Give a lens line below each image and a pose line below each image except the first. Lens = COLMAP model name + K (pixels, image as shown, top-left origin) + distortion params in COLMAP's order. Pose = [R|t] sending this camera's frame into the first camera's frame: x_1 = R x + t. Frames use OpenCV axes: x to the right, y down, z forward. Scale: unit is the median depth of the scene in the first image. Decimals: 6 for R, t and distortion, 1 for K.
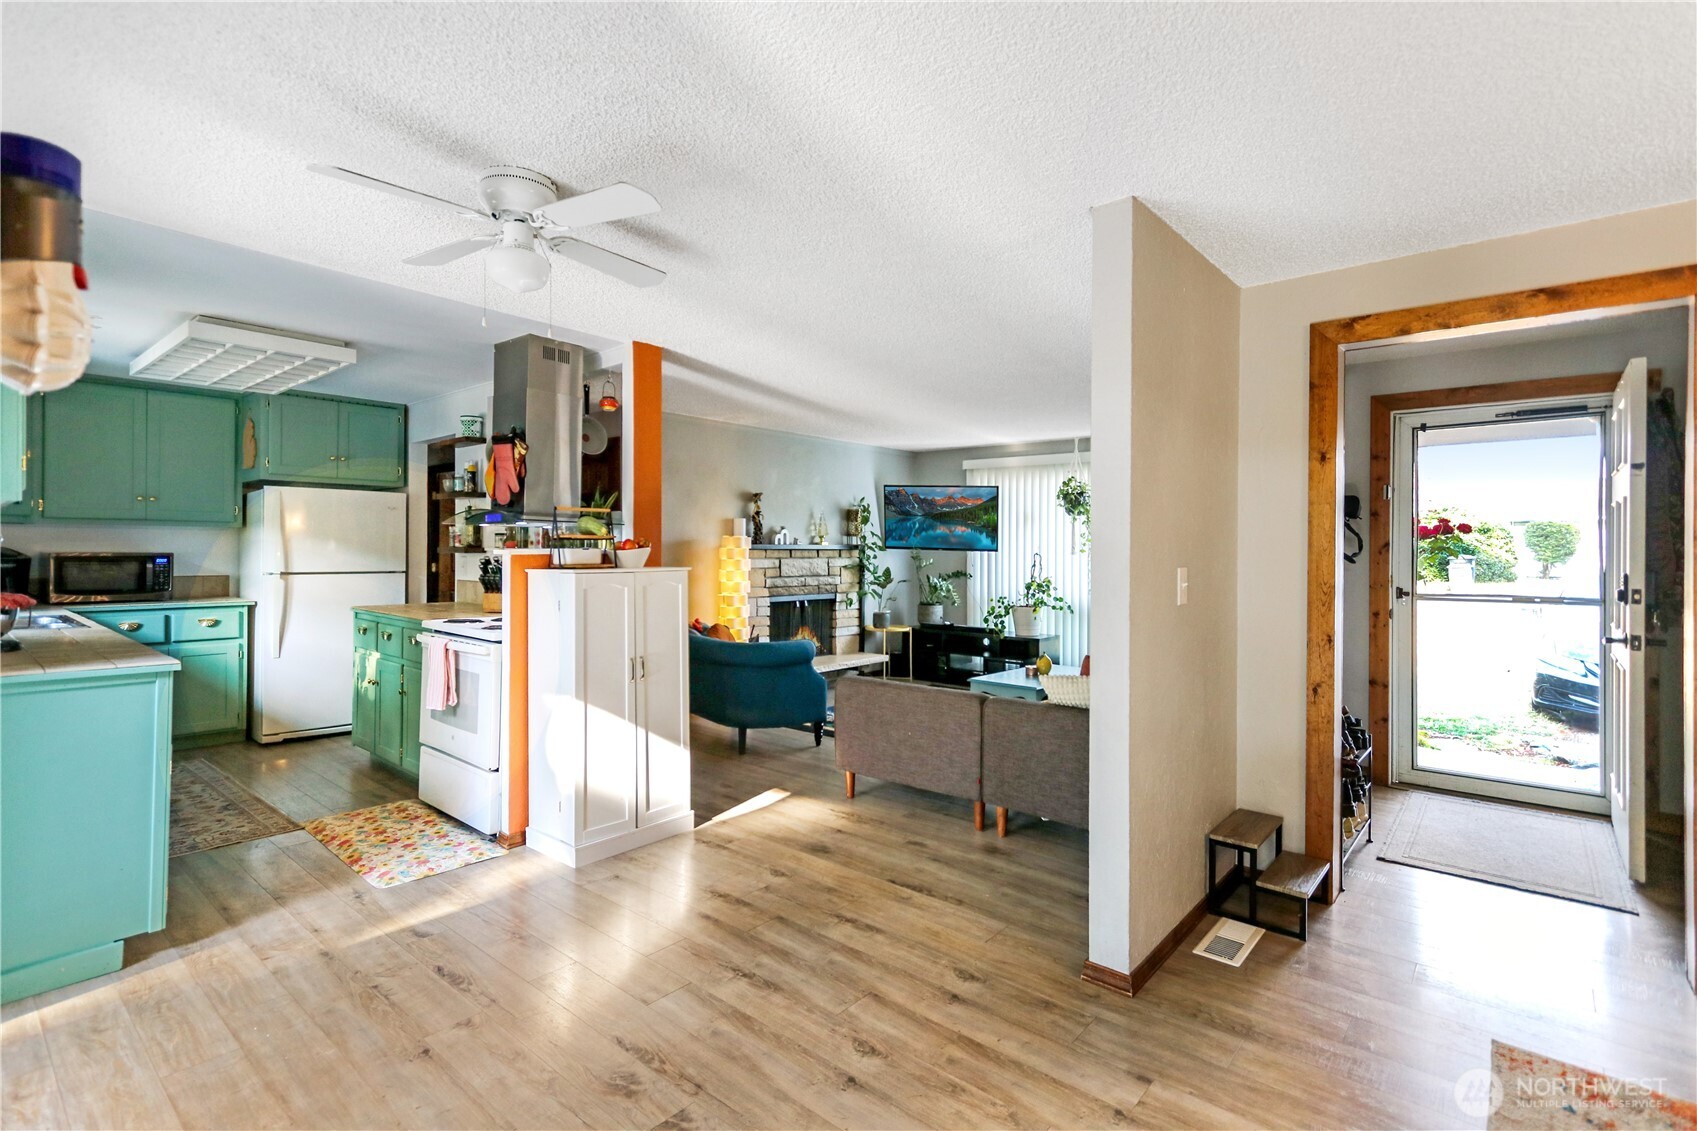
lens RADIAL K [[807.1, 0, 848.0], [0, 807.1, 546.9], [0, 0, 1]] dist [0.014961, 0.000215]
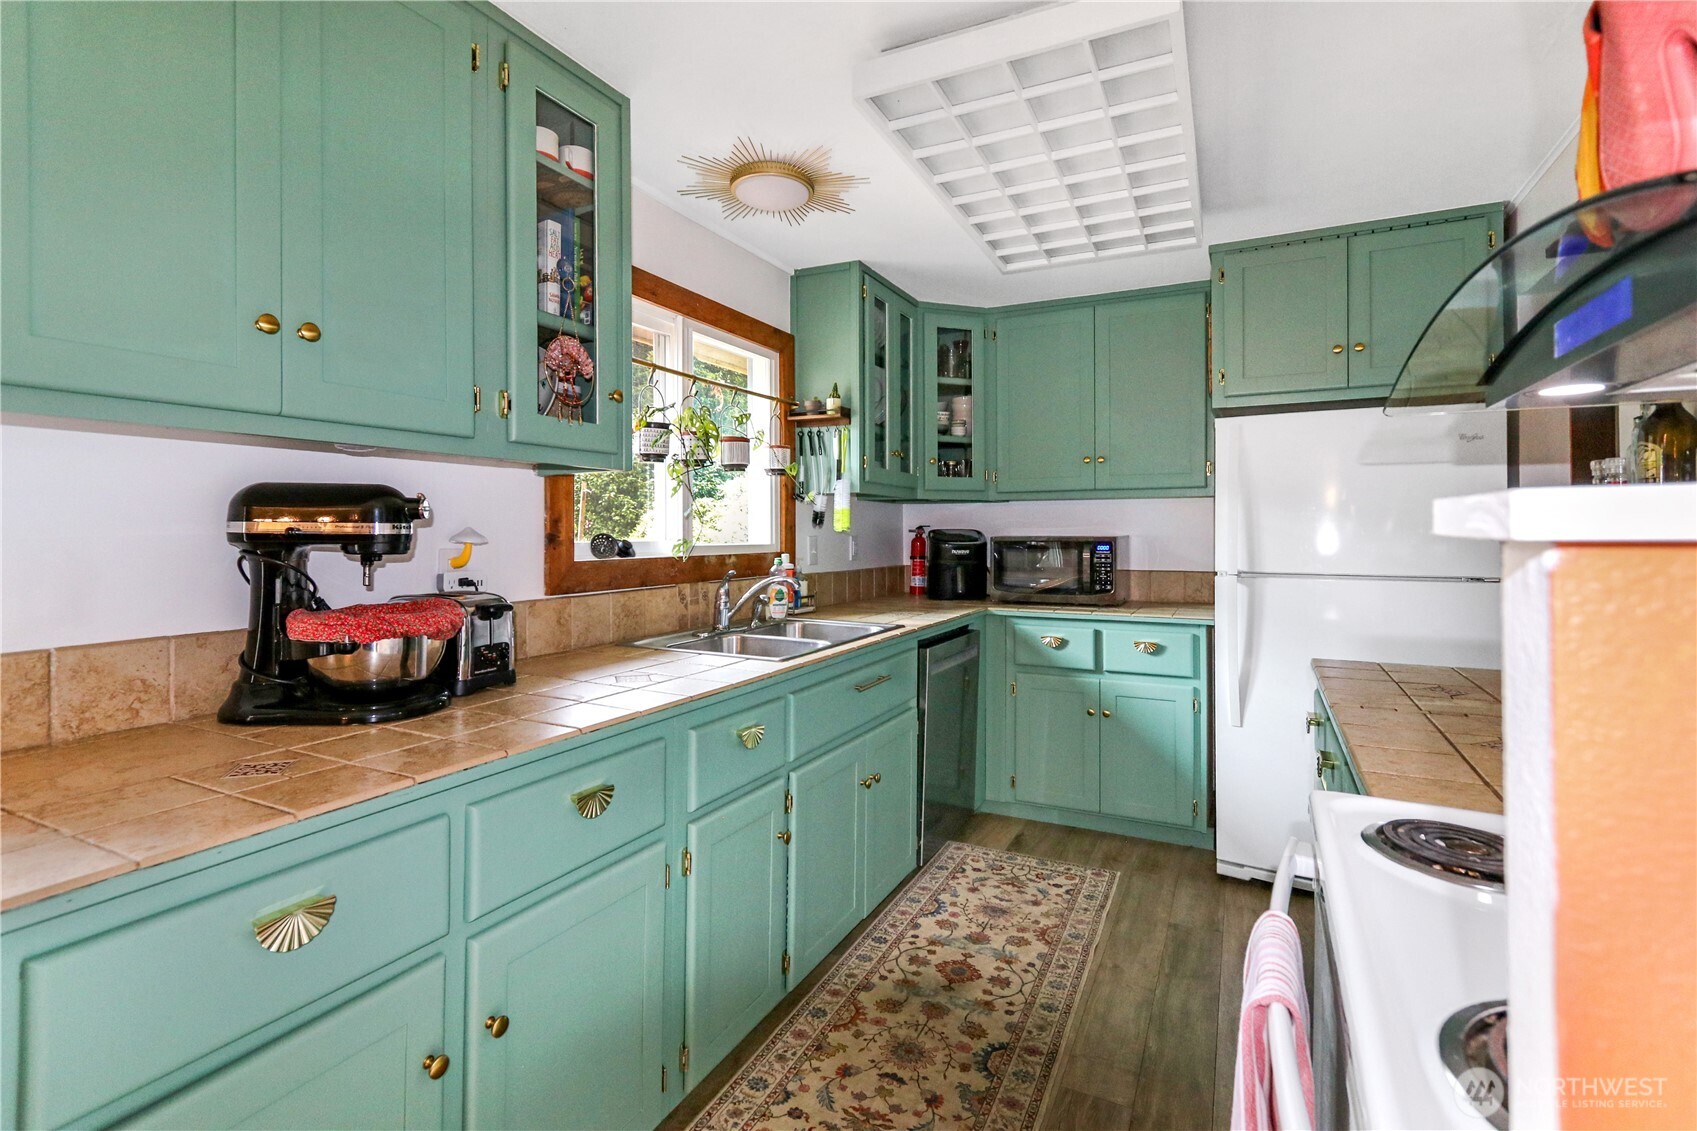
lens RADIAL K [[777.1, 0, 853.0], [0, 777.1, 526.1], [0, 0, 1]] dist [0.001369, 0.000175]
pose [[0.232479, -0.012443, -0.972522, -0.361719], [0.005165, 0.999920, -0.011559, 0.007154], [0.972588, -0.002336, 0.232524, 0.914107]]
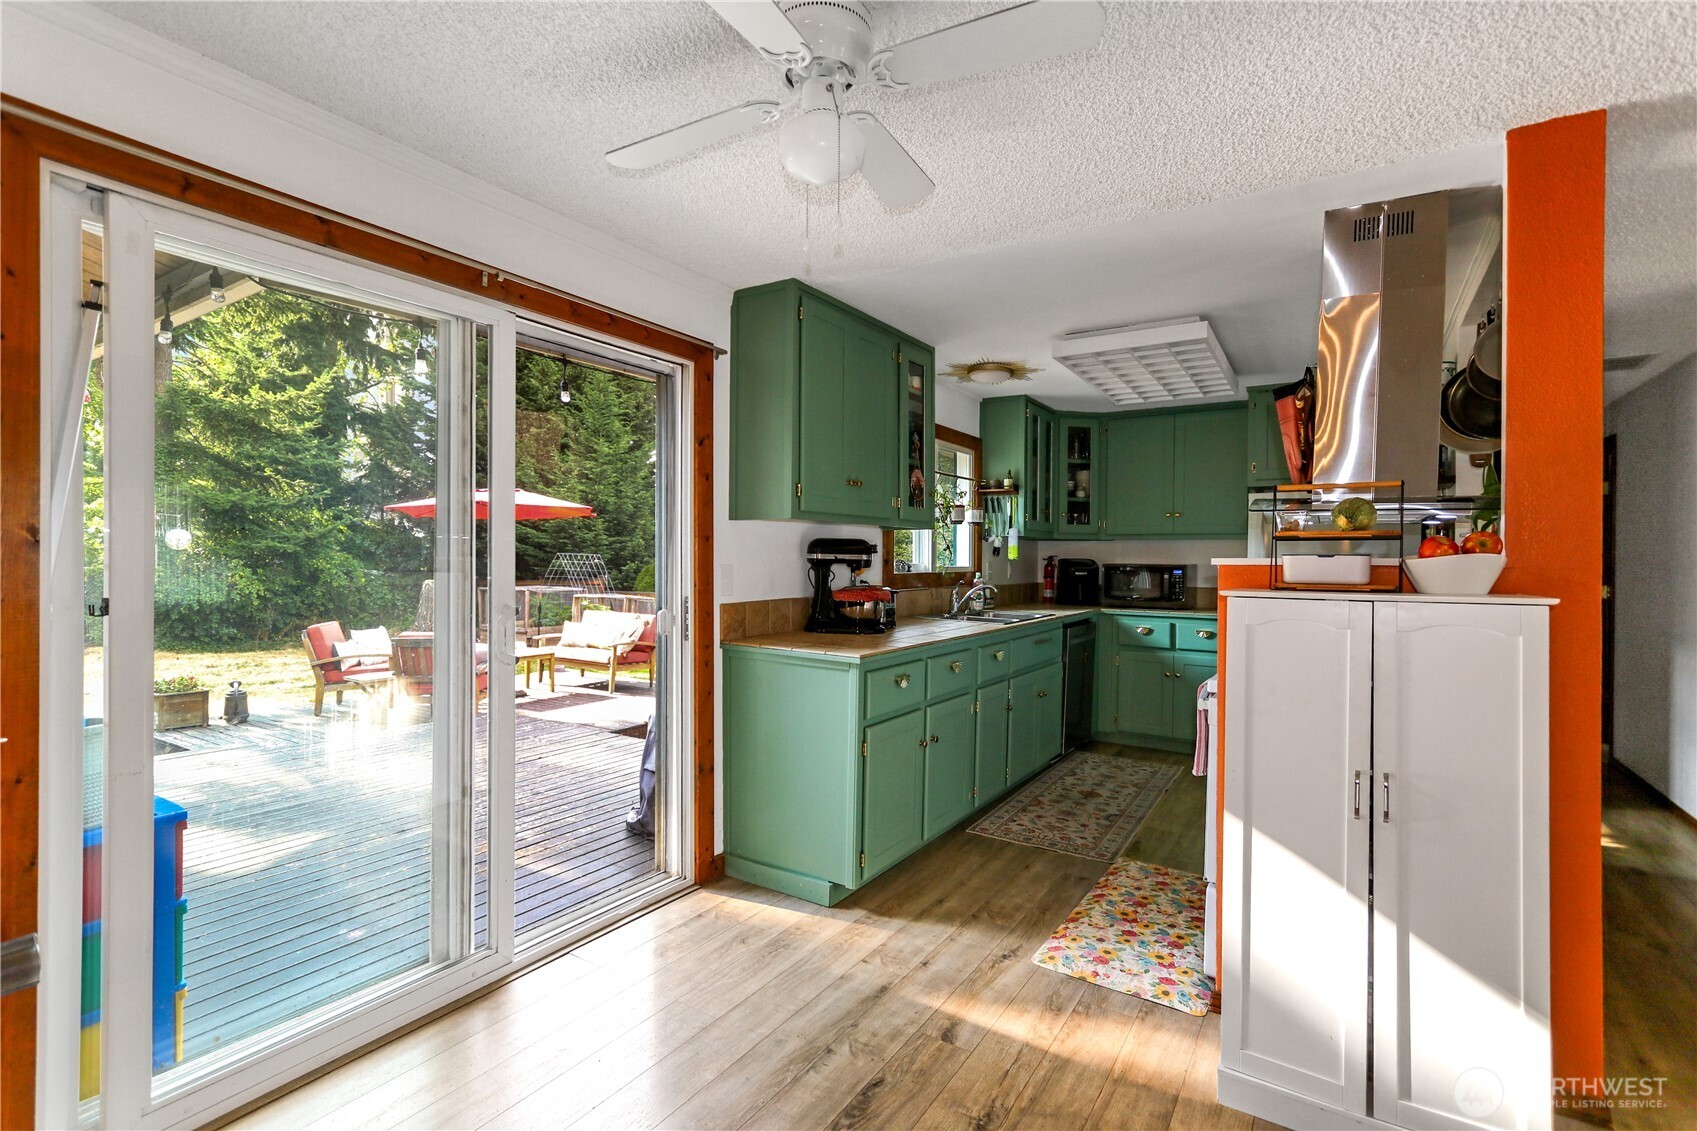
lens RADIAL K [[788.3, 0, 844.0], [0, 788.3, 562.4], [0, 0, 1]] dist [0.000631, -0.000067]
pose [[0.125038, 0.001856, -0.992150, 0.180358], [-0.005935, 0.999982, 0.001123, 0.008636], [0.992134, 0.005748, 0.125047, 0.621798]]
